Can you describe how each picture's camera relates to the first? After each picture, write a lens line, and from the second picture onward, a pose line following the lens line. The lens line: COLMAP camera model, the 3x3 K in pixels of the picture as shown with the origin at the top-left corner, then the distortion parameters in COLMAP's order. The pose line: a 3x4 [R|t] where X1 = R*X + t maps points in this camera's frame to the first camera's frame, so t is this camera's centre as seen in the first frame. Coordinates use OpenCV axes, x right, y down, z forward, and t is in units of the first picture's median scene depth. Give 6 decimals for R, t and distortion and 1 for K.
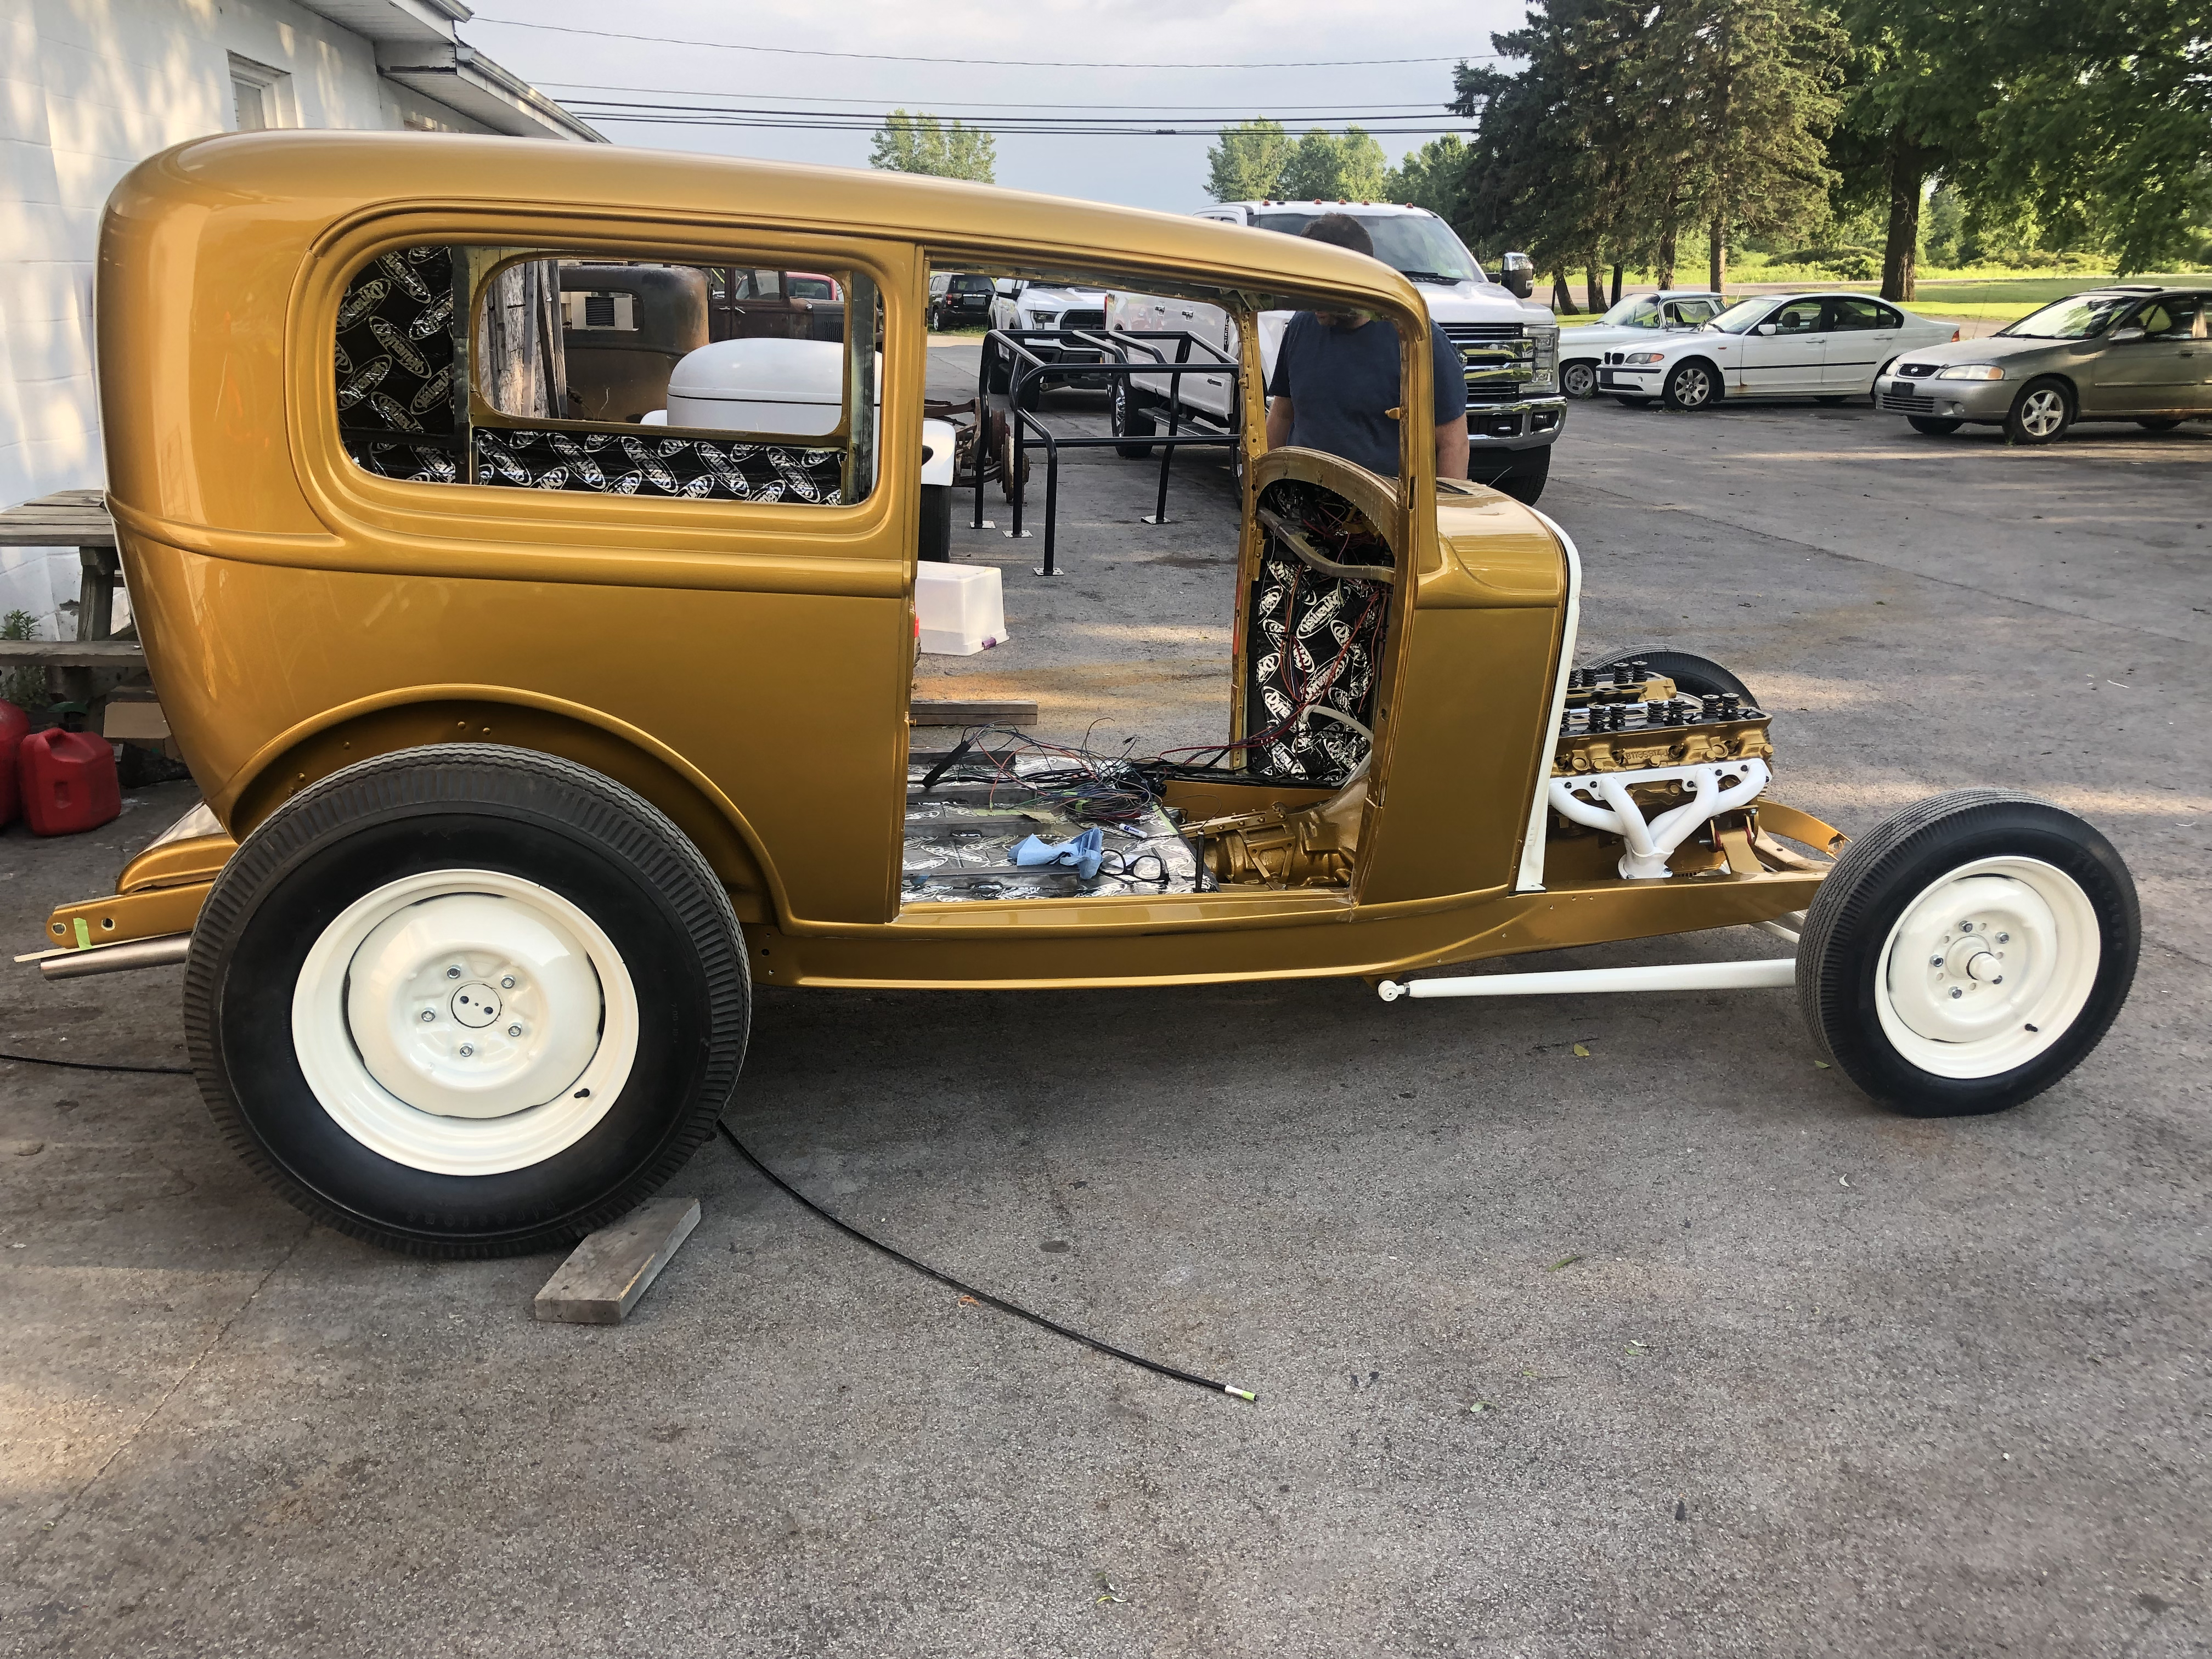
lens RADIAL K [[1825.3, 0, 1124.6], [0, 1825.3, 837.6], [0, 0, 1]] dist [0.011647, -0.016584]
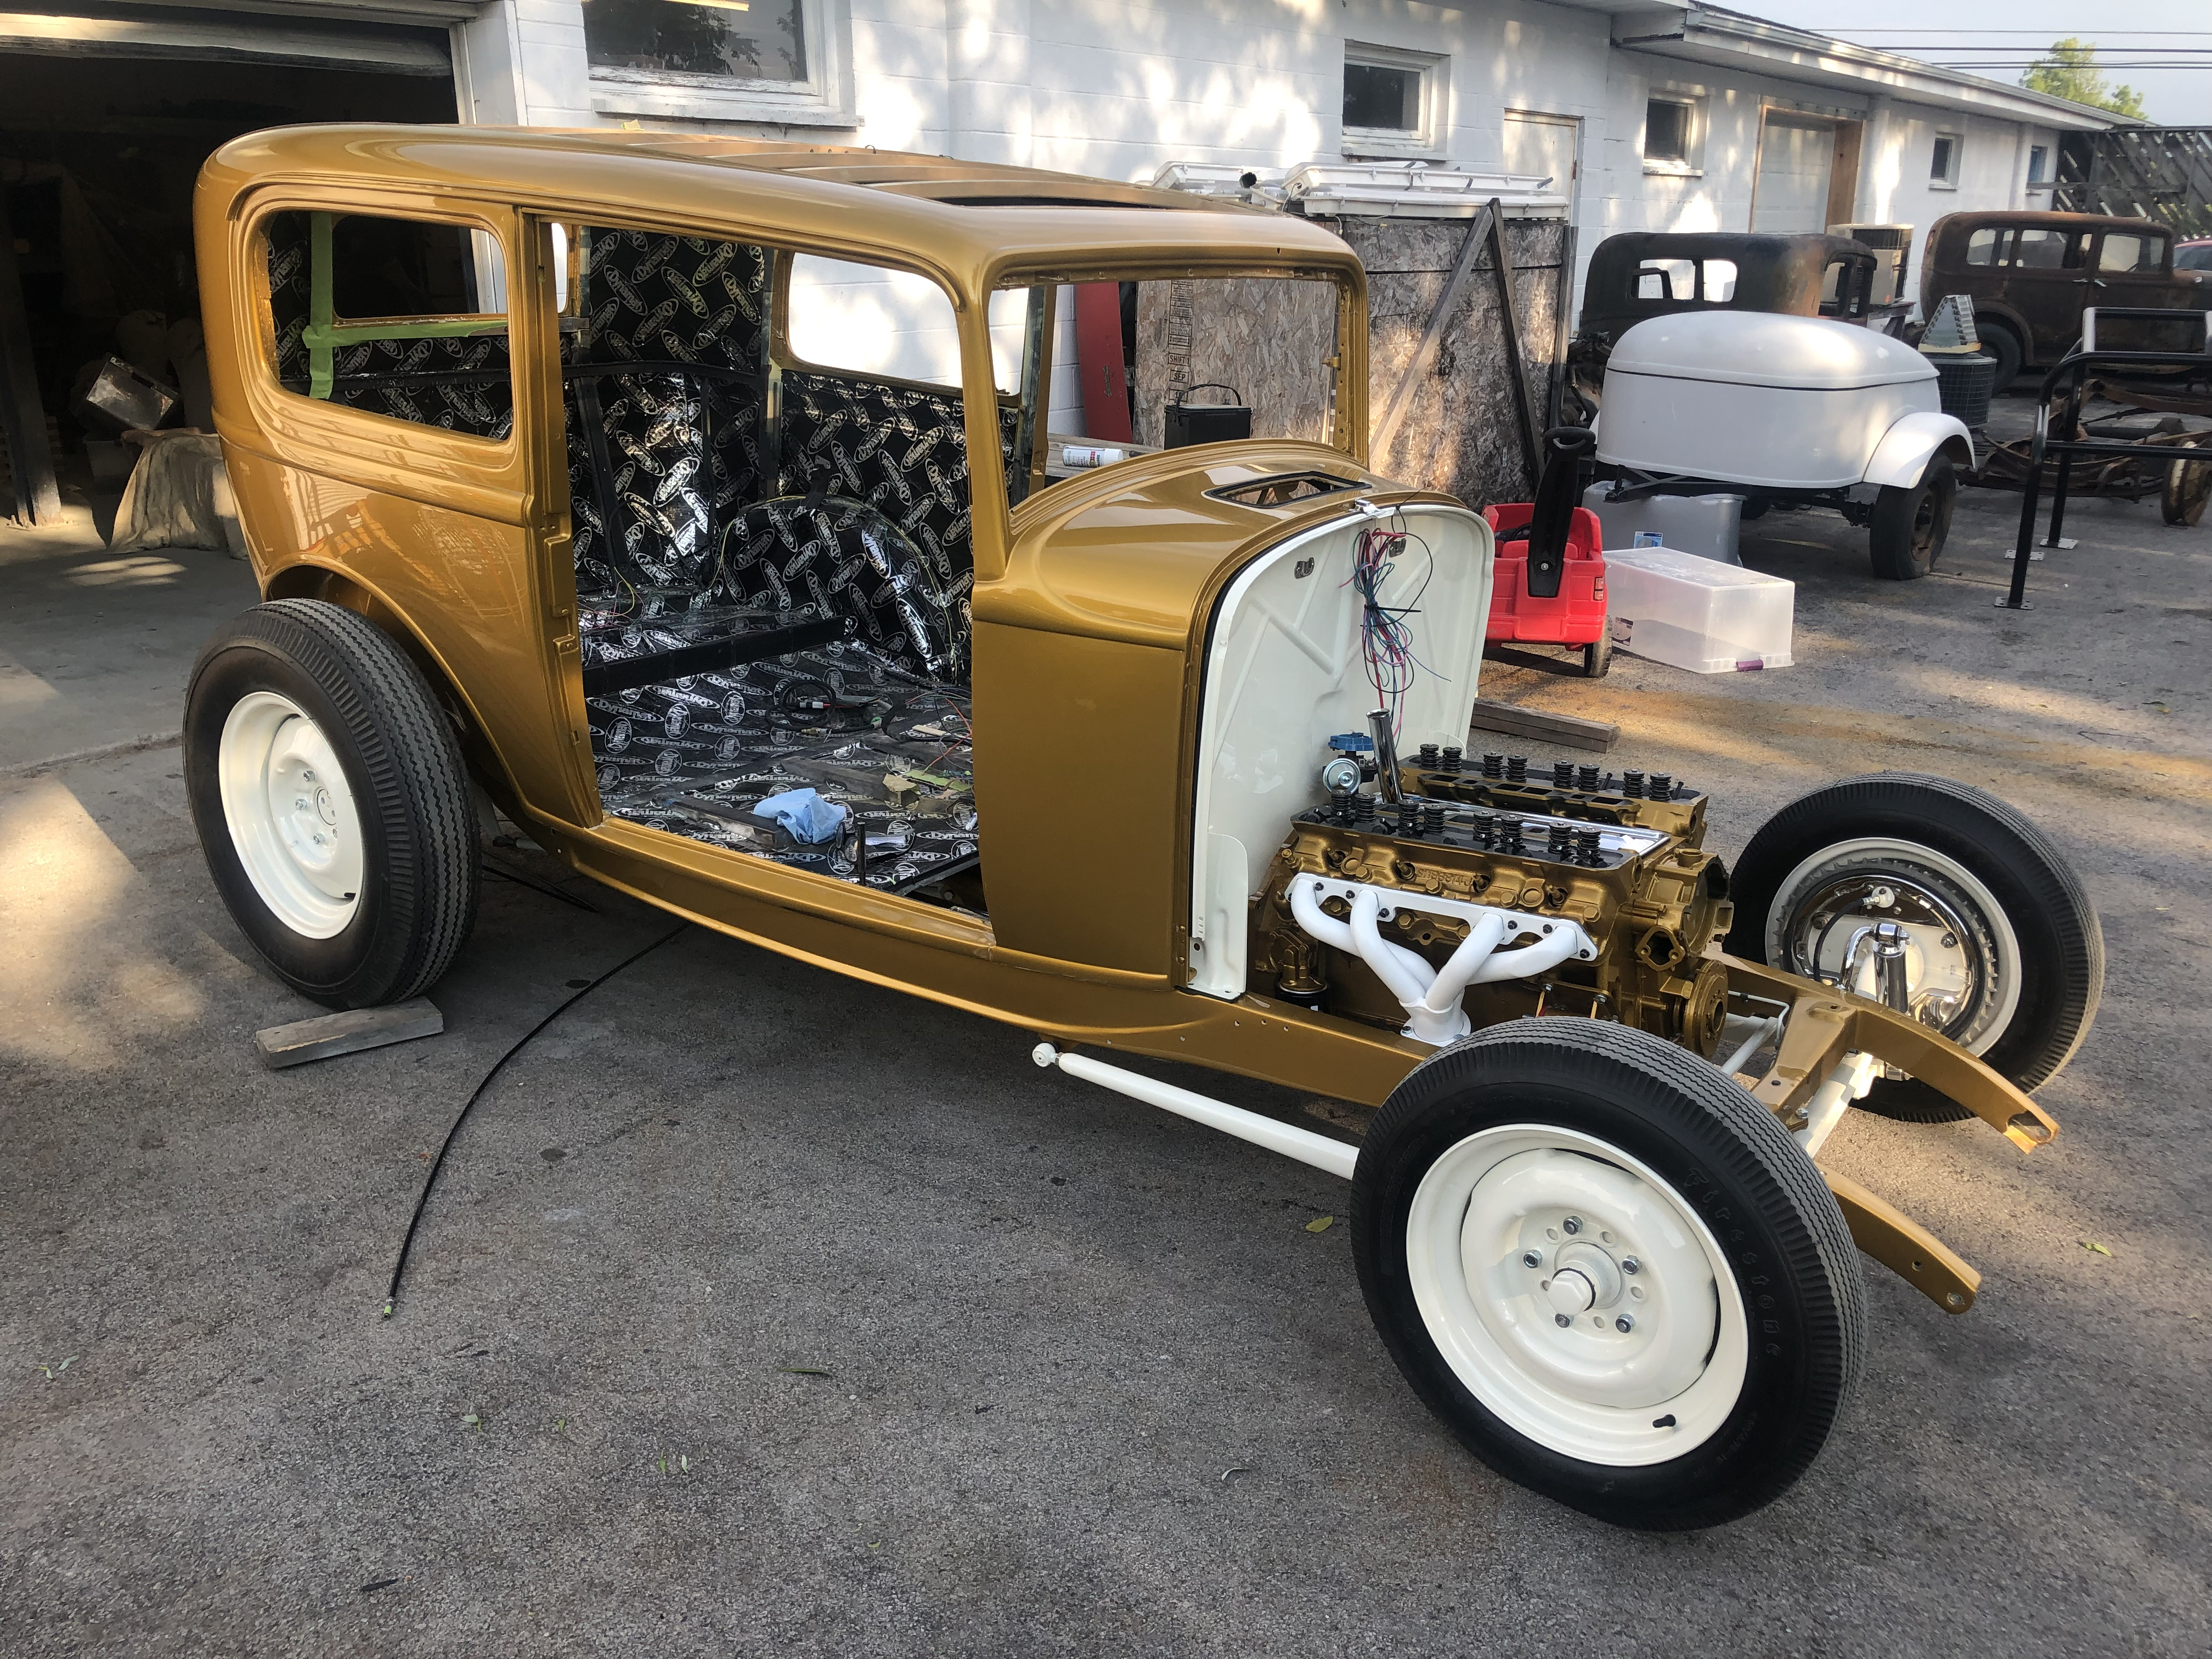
lens RADIAL K [[1825.3, 0, 1114.9], [0, 1825.3, 824.1], [0, 0, 1]] dist [0.011647, -0.016584]
pose [[0.678116, 0.222713, -0.700398, 0.756850], [-0.216291, 0.971253, 0.099429, -0.118558], [0.702408, 0.084066, 0.706793, 0.393550]]
